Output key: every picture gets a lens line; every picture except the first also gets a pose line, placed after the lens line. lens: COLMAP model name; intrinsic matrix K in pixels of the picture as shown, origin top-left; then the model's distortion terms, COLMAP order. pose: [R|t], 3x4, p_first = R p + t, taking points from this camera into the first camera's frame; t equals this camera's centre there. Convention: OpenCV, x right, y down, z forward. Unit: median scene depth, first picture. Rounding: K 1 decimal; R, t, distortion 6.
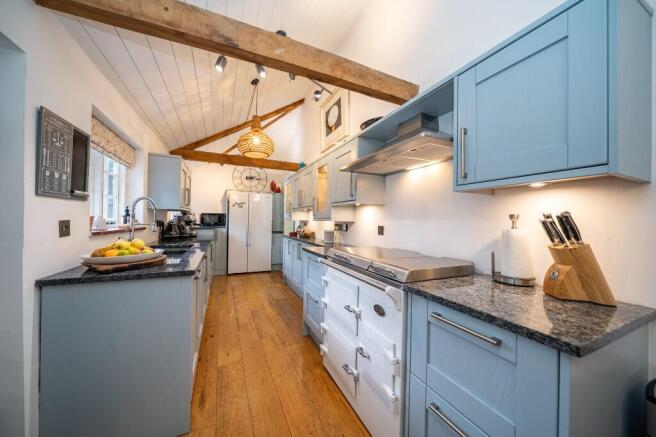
lens RADIAL K [[229.9, 0, 327.2], [0, 229.9, 220.6], [0, 0, 1]] dist [-0.011305, 0.000050]
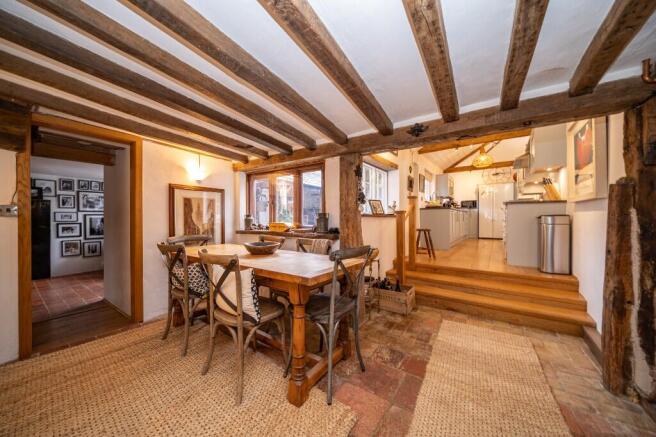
lens RADIAL K [[229.9, 0, 326.8], [0, 229.9, 219.7], [0, 0, 1]] dist [-0.011305, 0.000050]
pose [[0.472467, -0.017529, -0.881174, 0.819776], [0.011151, 0.999841, -0.013911, 0.209913], [0.881278, -0.003254, 0.472588, -1.185397]]
